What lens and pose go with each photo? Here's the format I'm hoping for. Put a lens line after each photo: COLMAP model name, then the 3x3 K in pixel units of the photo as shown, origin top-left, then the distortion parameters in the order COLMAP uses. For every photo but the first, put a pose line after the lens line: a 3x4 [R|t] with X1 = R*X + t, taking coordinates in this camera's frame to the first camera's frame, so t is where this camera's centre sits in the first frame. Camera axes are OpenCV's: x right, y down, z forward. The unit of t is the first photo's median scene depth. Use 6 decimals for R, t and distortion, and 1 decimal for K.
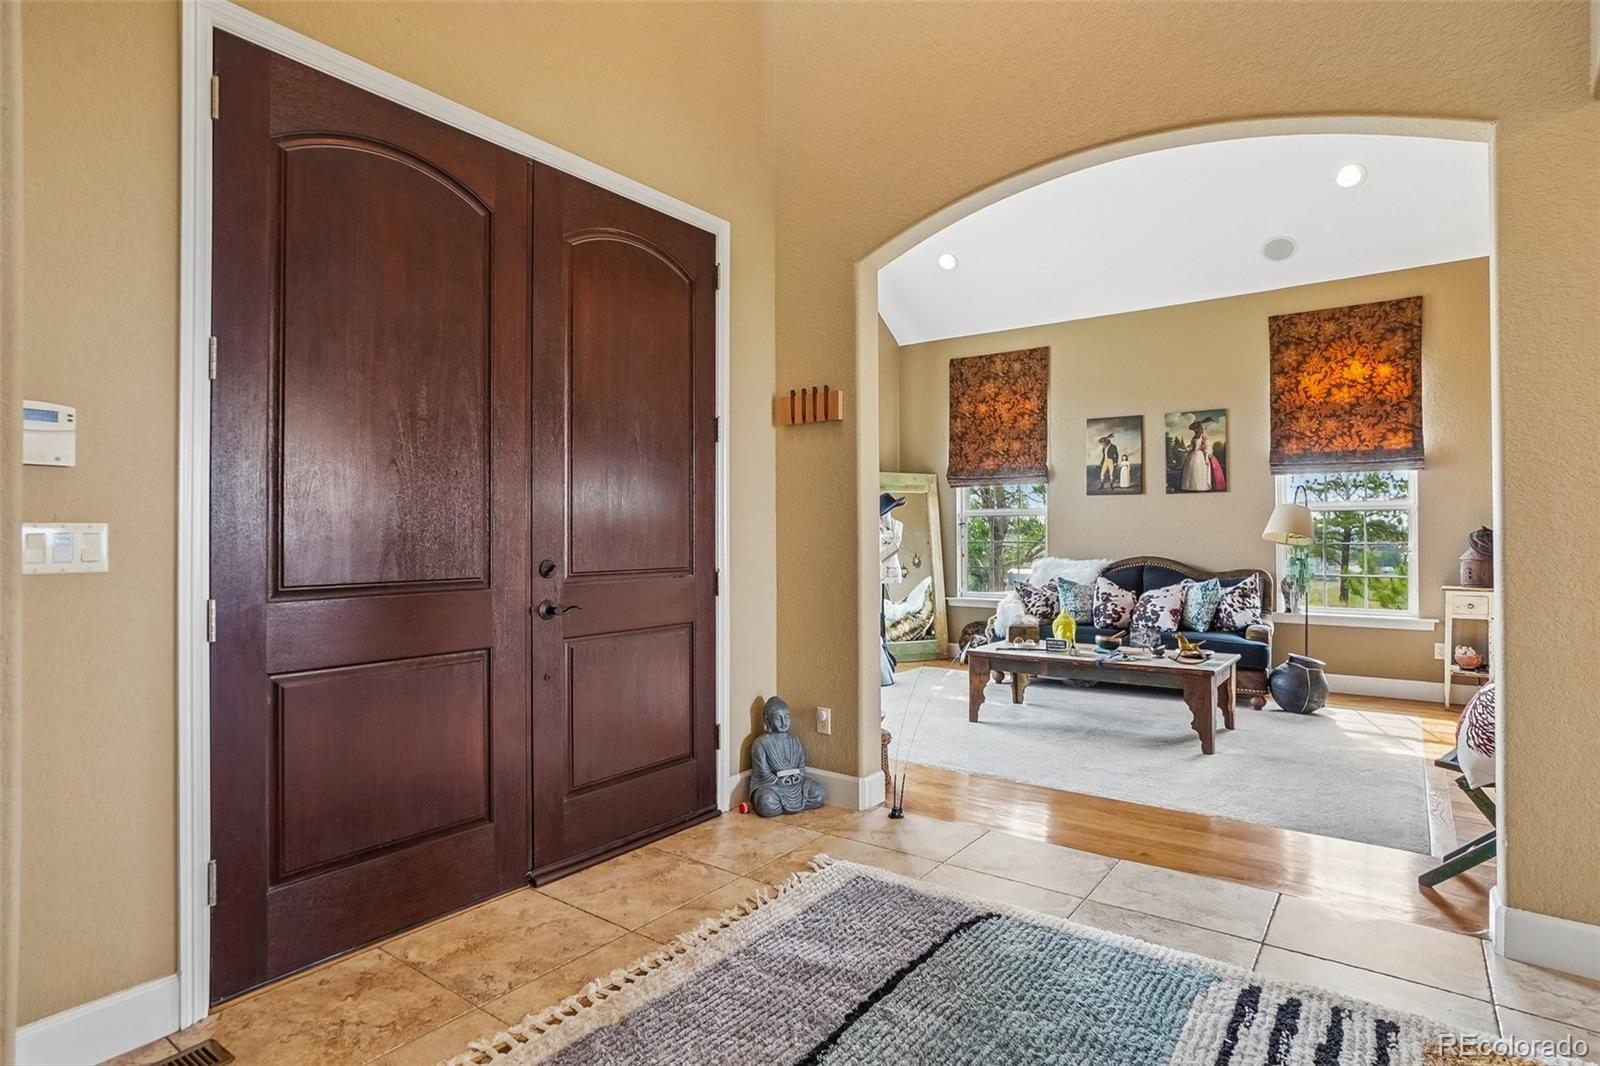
lens RADIAL K [[812.9, 0, 813.4], [0, 812.9, 528.9], [0, 0, 1]] dist [-0.018674, 0.006323]
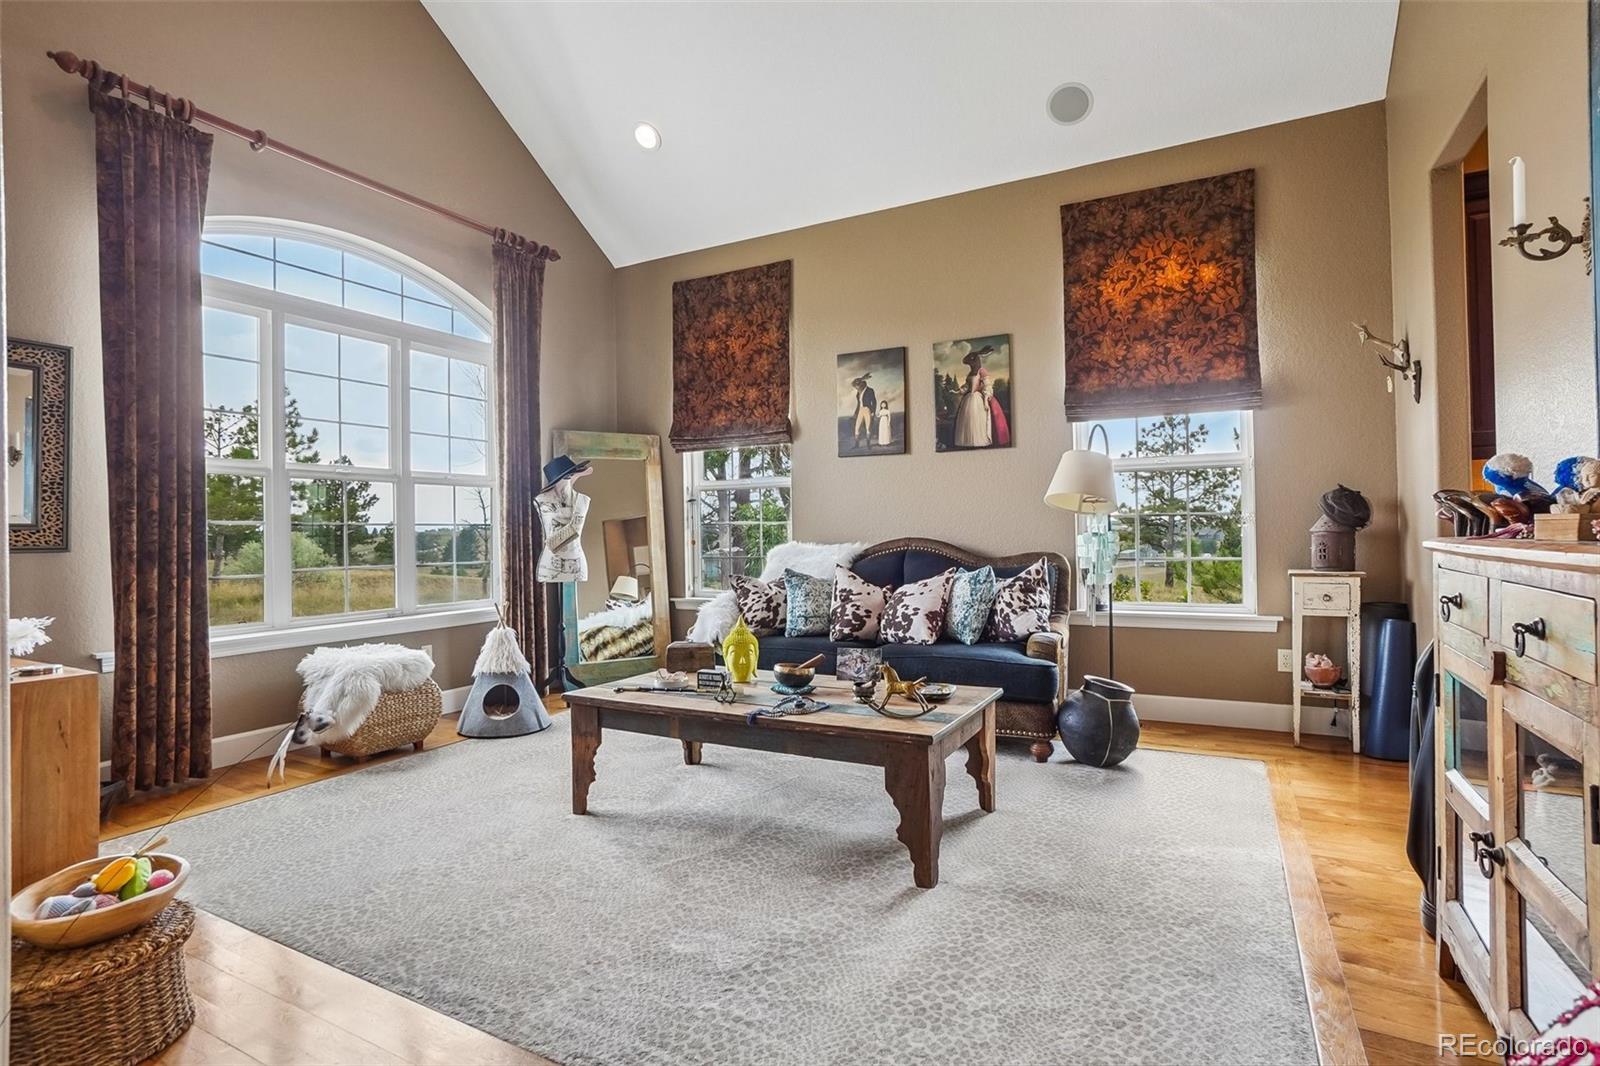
lens RADIAL K [[779.7, 0, 795.4], [0, 779.7, 527.0], [0, 0, 1]] dist [-0.040761, 0.012789]
pose [[0.991529, -0.013718, 0.129162, 0.234617], [0.013564, 0.999906, 0.002077, 0.023128], [-0.129178, -0.000307, 0.991621, 0.343303]]
